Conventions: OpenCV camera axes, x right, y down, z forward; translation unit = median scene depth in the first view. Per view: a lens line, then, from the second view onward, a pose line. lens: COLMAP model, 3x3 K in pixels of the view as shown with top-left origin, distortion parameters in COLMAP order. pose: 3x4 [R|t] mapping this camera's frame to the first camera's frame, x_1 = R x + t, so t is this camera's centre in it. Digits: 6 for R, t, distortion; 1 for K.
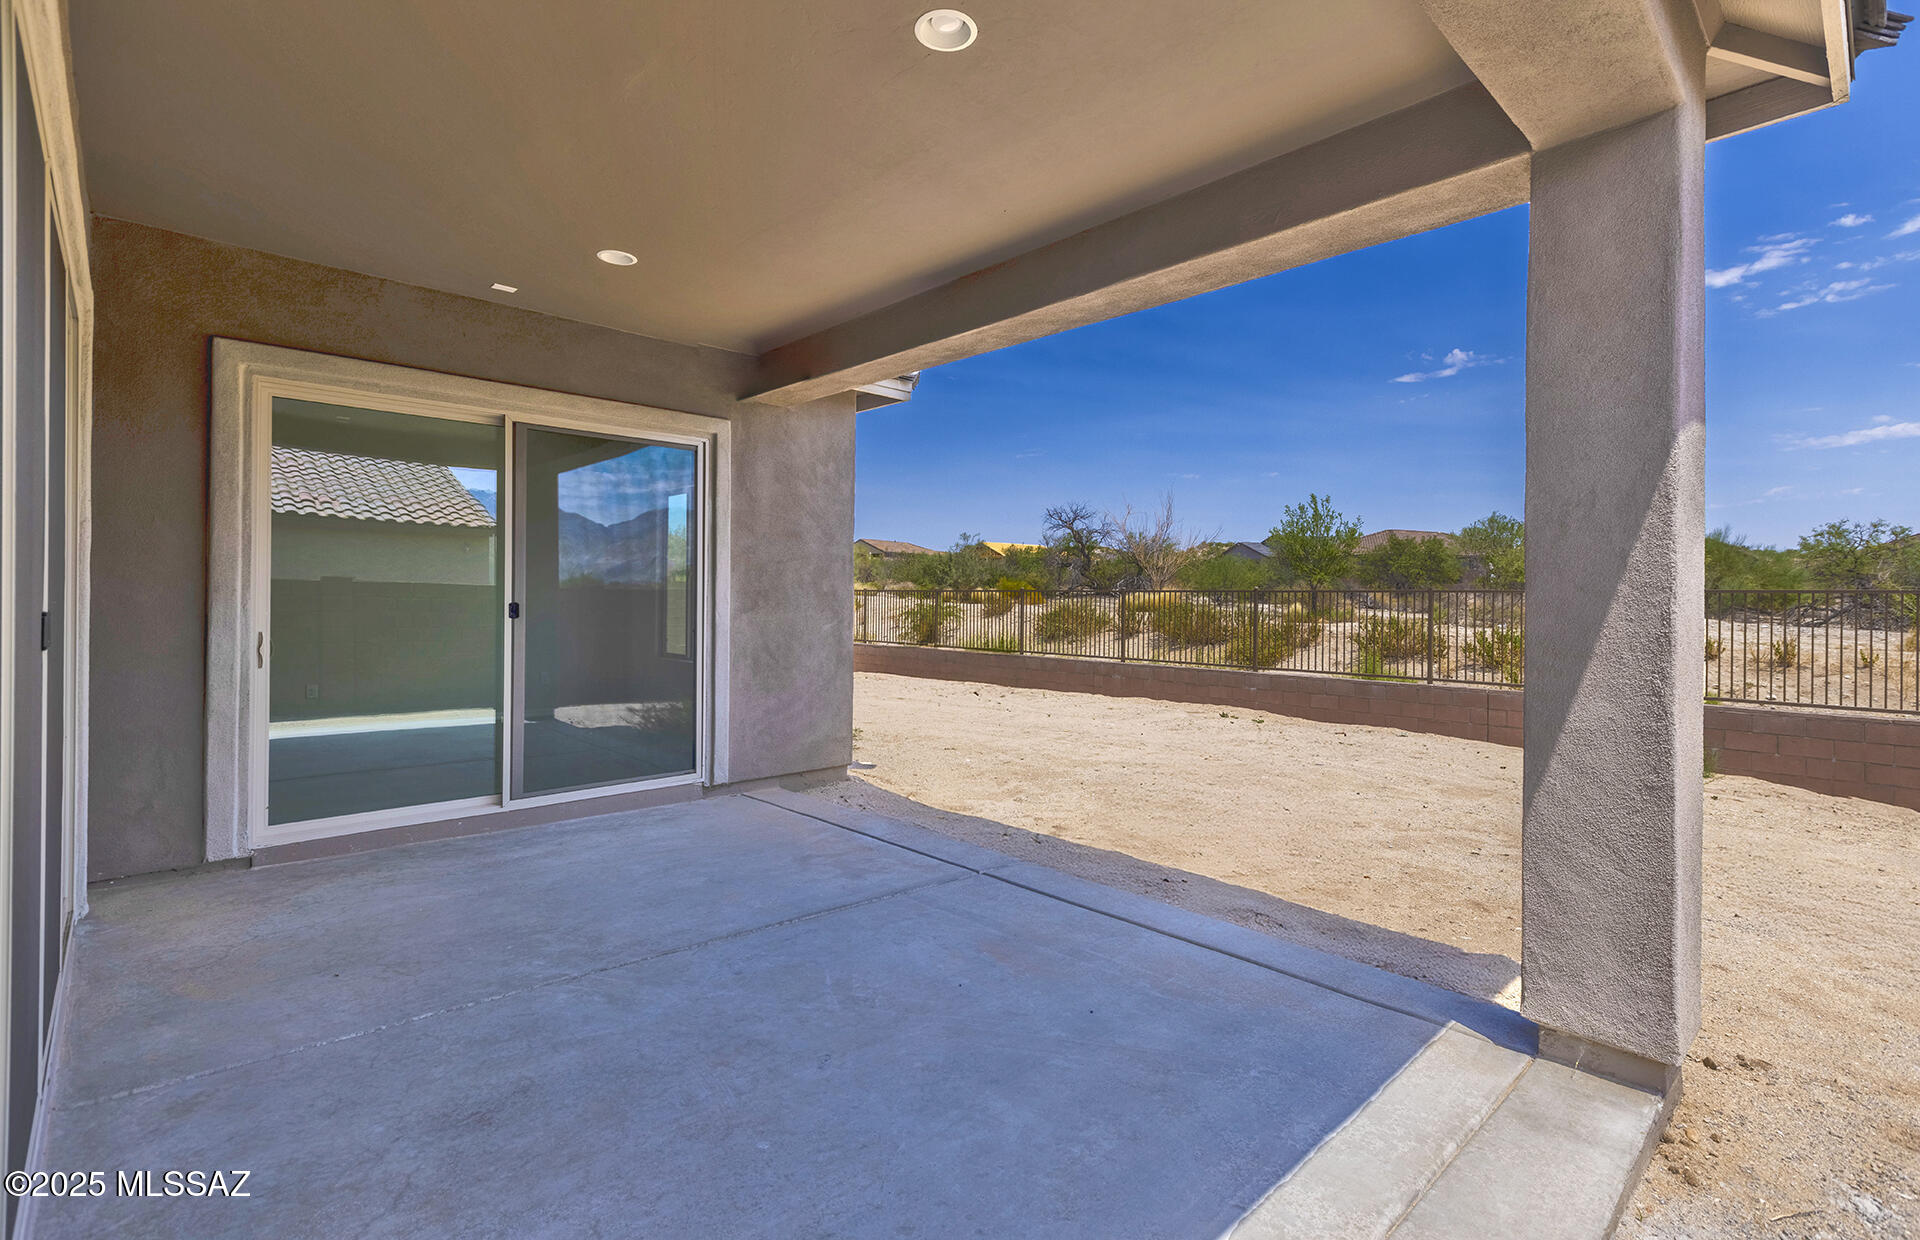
lens RADIAL K [[894.9, 0, 965.0], [0, 894.9, 623.8], [0, 0, 1]] dist [0.005777, -0.000222]
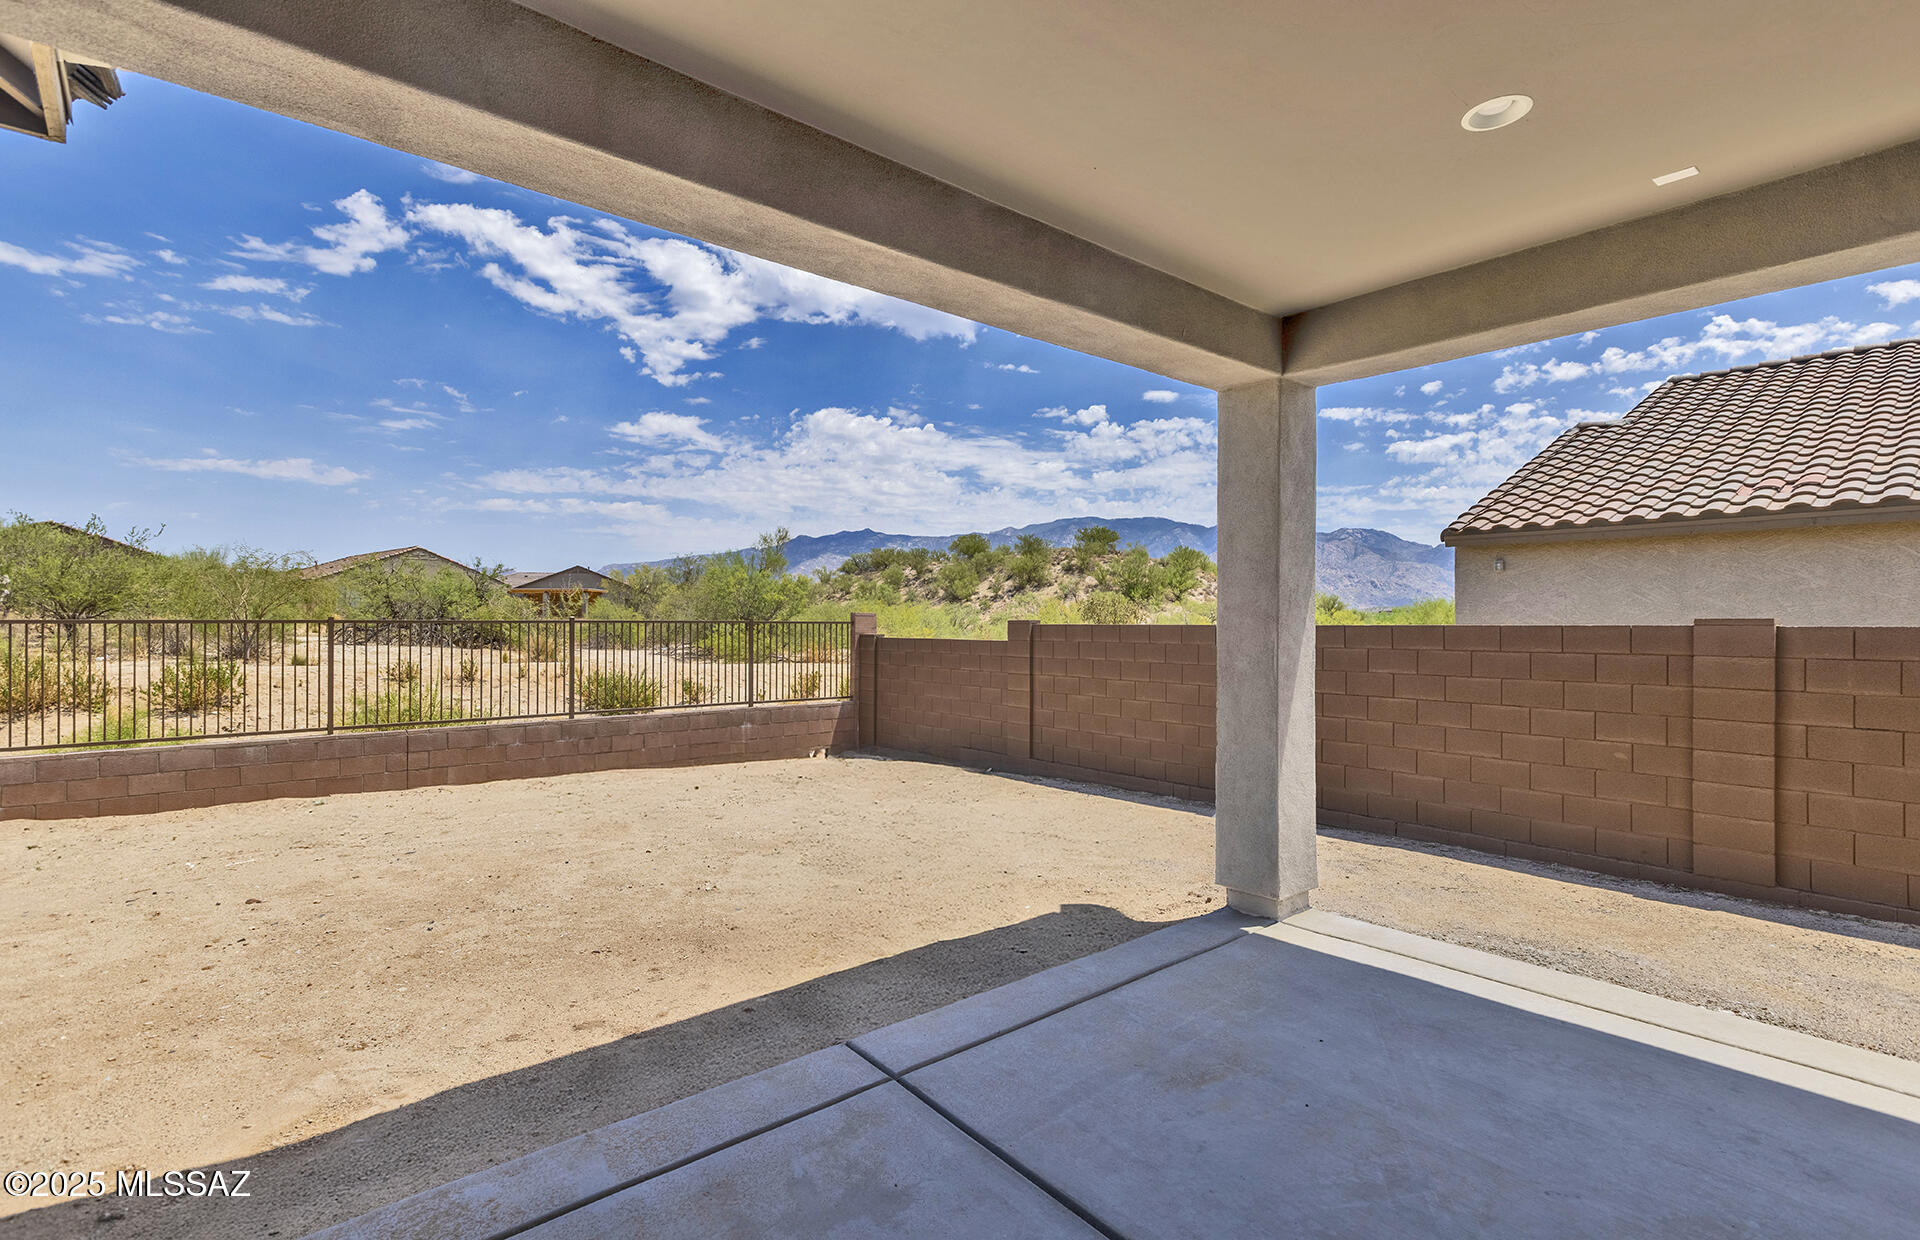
lens RADIAL K [[894.9, 0, 965.0], [0, 894.9, 623.8], [0, 0, 1]] dist [0.005777, -0.000222]
pose [[0.055364, -0.013573, 0.998374, -0.176593], [0.032255, 0.999410, 0.011798, -0.016932], [-0.997945, 0.031549, 0.055769, 0.252169]]
